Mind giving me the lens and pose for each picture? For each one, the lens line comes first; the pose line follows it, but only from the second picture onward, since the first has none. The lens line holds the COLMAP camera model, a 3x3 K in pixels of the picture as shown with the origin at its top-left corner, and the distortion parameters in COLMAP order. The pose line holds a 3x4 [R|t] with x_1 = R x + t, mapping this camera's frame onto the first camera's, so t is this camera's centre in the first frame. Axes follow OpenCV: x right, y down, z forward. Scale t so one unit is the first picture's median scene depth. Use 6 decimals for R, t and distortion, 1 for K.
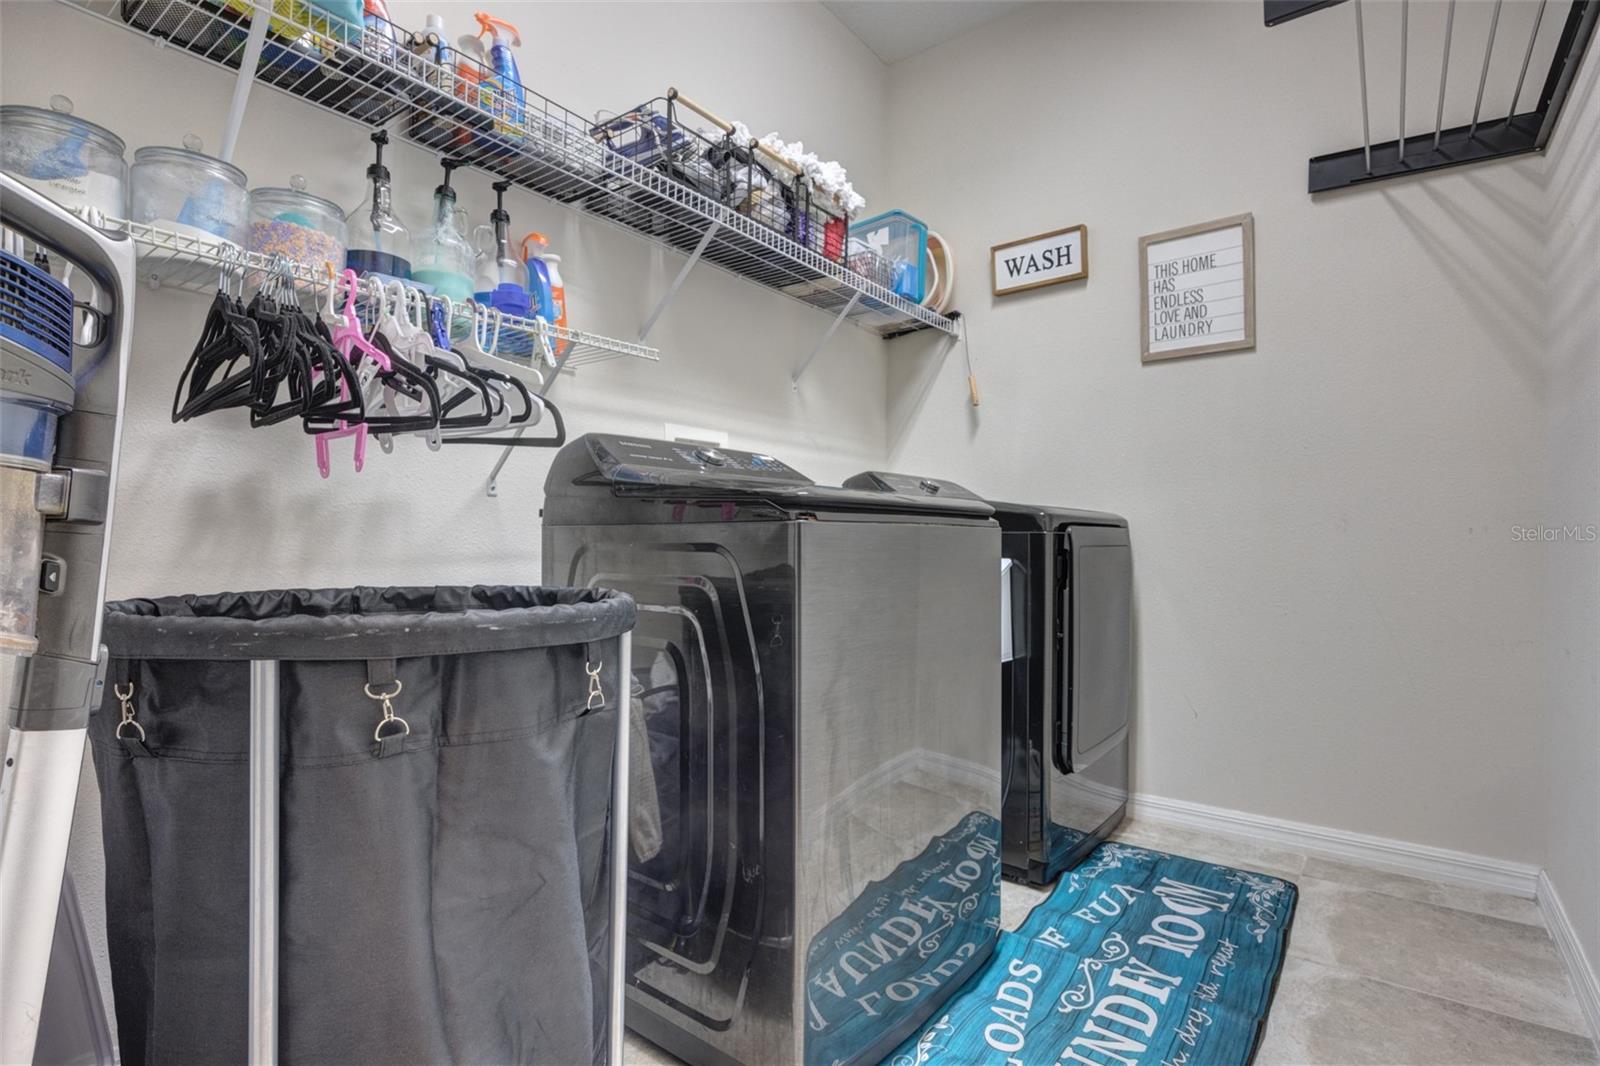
lens RADIAL K [[780.8, 0, 798.0], [0, 780.8, 529.0], [0, 0, 1]] dist [-0.002212, -0.000262]
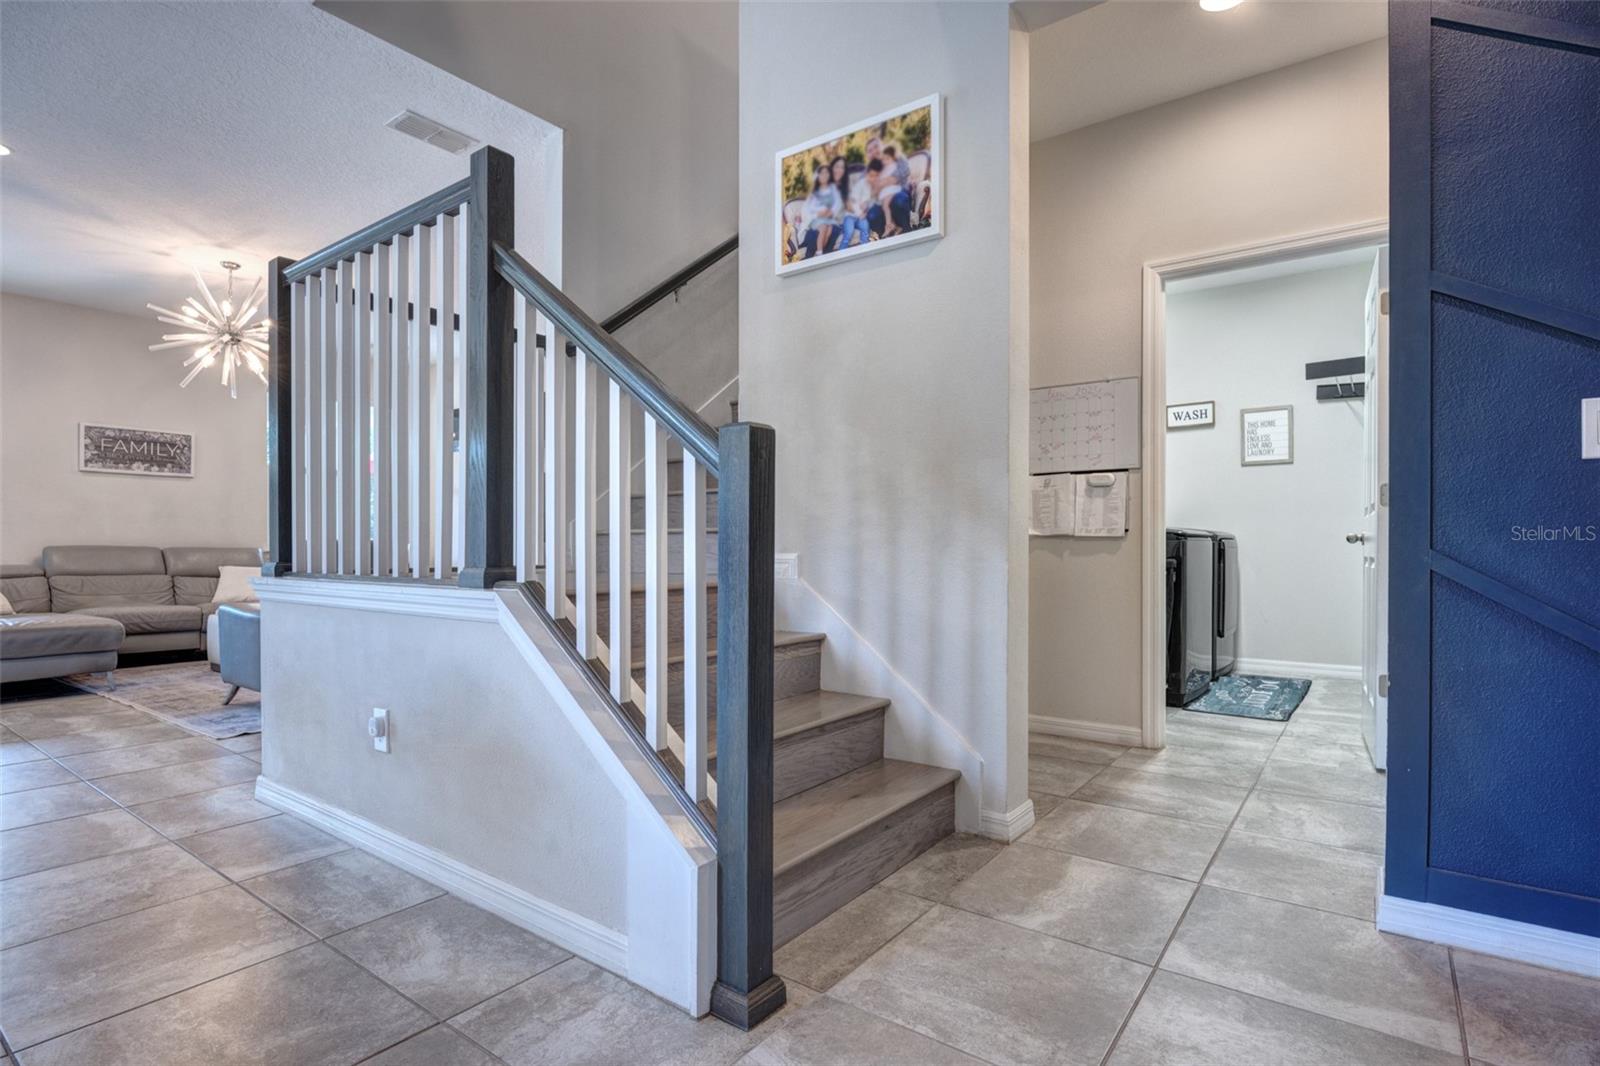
lens RADIAL K [[780.8, 0, 810.3], [0, 780.8, 543.5], [0, 0, 1]] dist [-0.002212, -0.000262]
pose [[0.999777, 0.000385, 0.021131, -0.853005], [-0.000648, 0.999922, 0.012437, -0.018283], [-0.021125, -0.012448, 0.999699, -1.226419]]
